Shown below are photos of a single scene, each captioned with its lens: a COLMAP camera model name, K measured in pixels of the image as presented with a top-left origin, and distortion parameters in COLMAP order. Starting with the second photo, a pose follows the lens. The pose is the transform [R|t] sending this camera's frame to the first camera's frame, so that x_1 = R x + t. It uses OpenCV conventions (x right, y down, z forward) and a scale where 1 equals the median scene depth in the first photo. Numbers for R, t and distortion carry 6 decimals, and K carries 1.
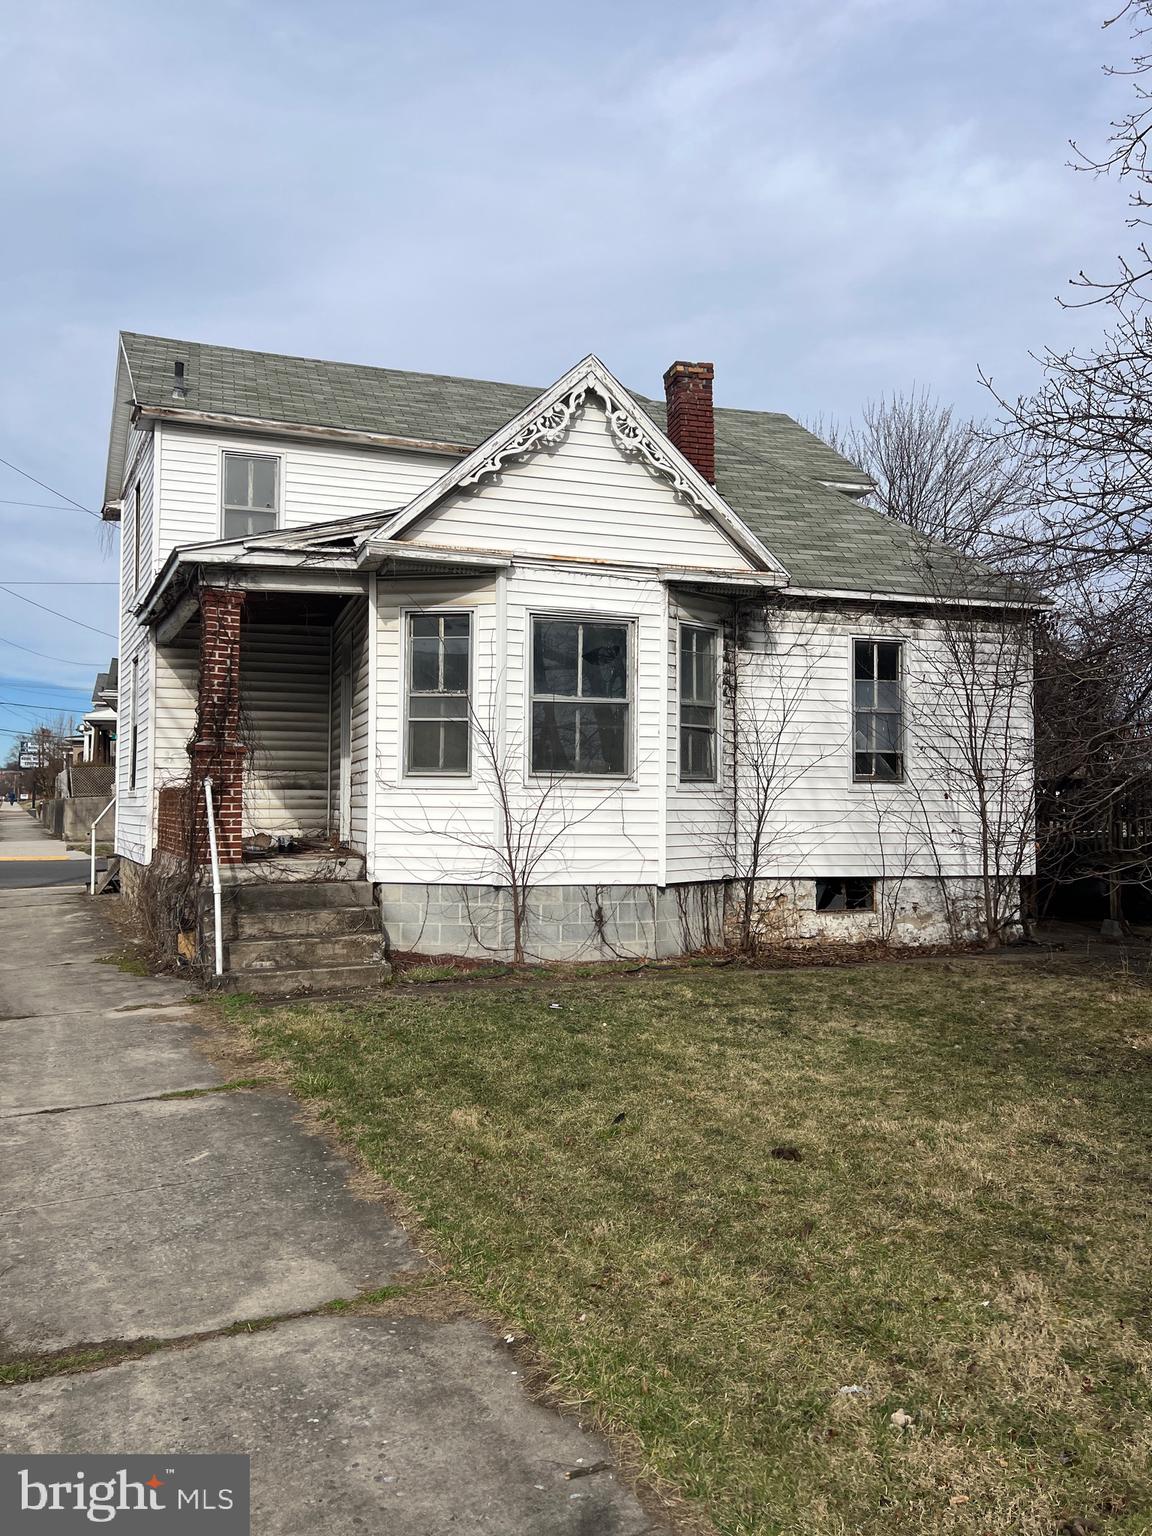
lens RADIAL K [[1149.5, 0, 562.5], [0, 1149.5, 757.9], [0, 0, 1]] dist [0.048254, -0.057356]
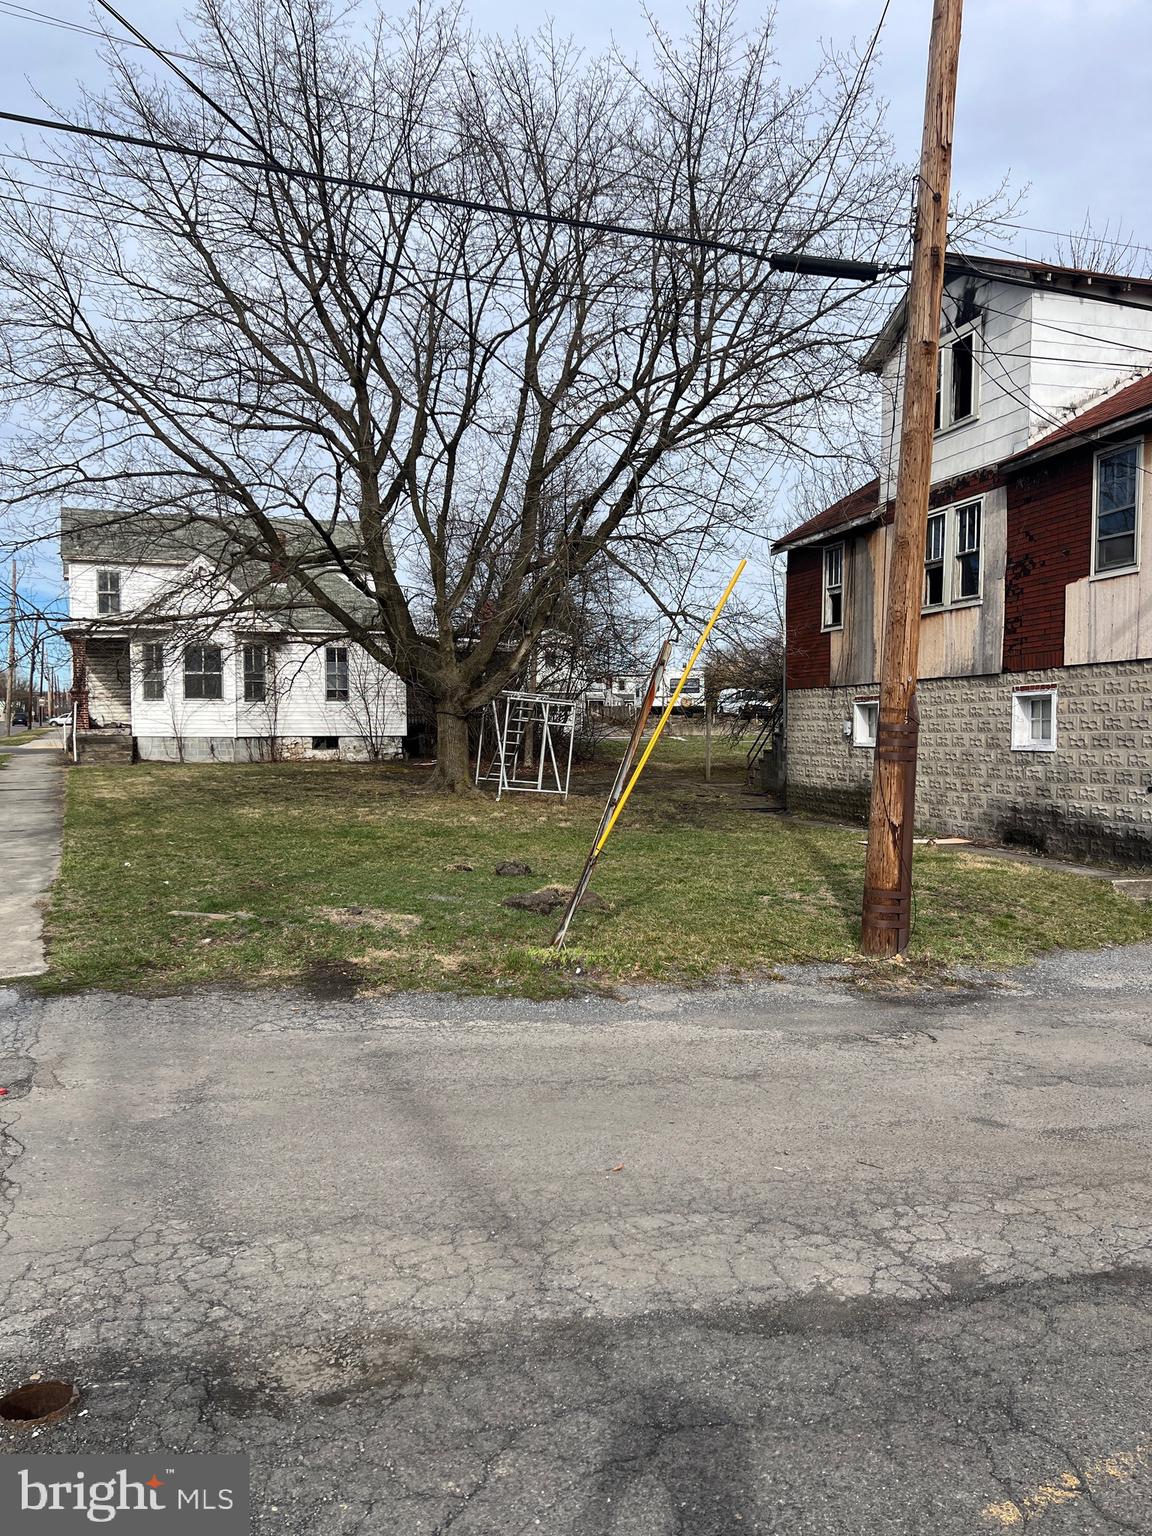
lens RADIAL K [[1149.5, 0, 587.5], [0, 1149.5, 776.5], [0, 0, 1]] dist [0.048254, -0.057356]
pose [[0.998363, -0.002294, -0.057149, 1.076353], [0.007857, 0.995224, 0.097301, -0.063966], [0.056652, -0.097590, 0.993613, -1.751174]]
